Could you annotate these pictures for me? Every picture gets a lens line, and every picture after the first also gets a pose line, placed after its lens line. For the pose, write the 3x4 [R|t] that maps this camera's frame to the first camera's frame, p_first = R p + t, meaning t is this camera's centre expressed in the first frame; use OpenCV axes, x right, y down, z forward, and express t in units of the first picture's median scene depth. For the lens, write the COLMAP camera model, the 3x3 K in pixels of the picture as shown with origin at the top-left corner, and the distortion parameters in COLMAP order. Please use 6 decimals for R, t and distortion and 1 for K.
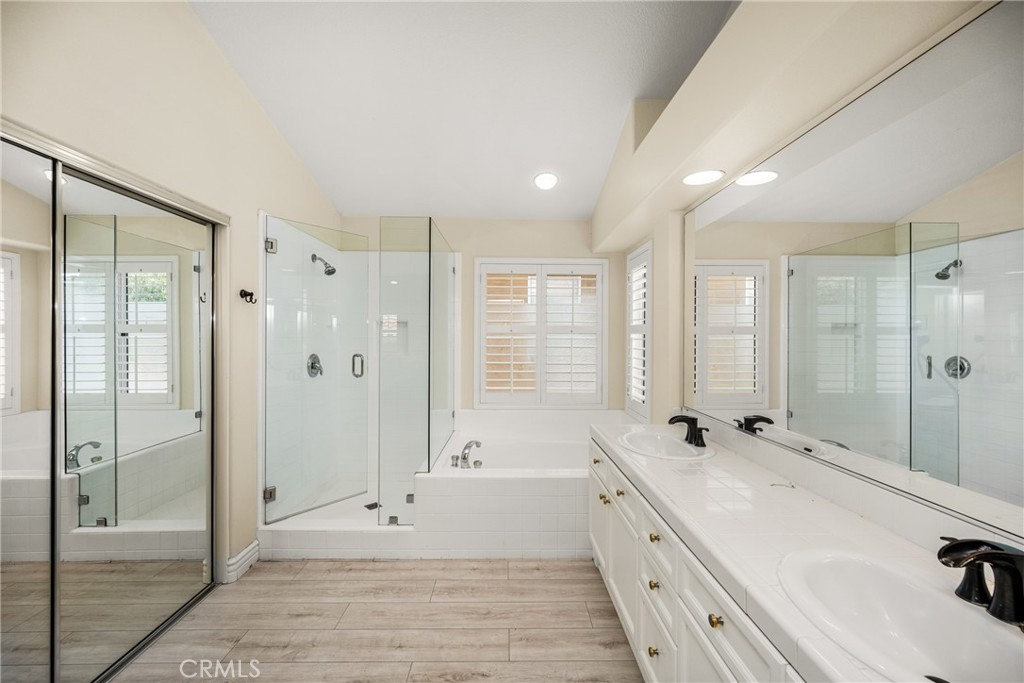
lens RADIAL K [[415.0, 0, 512.0], [0, 415.0, 341.5], [0, 0, 1]] dist [-0.000505, -0.000084]
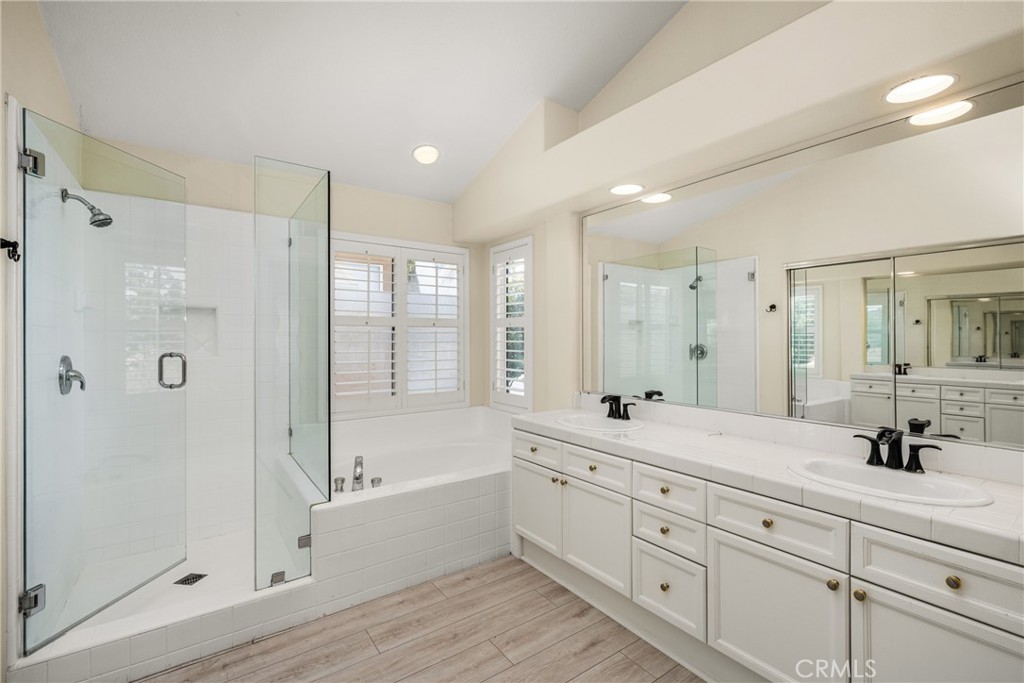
lens RADIAL K [[457.8, 0, 534.2], [0, 457.8, 342.9], [0, 0, 1]] dist [-0.000917, 0.000318]
pose [[0.808097, -0.012671, 0.588913, -0.408096], [0.013428, 0.999905, 0.003087, 0.023846], [-0.588896, 0.005413, 0.808191, 0.089474]]
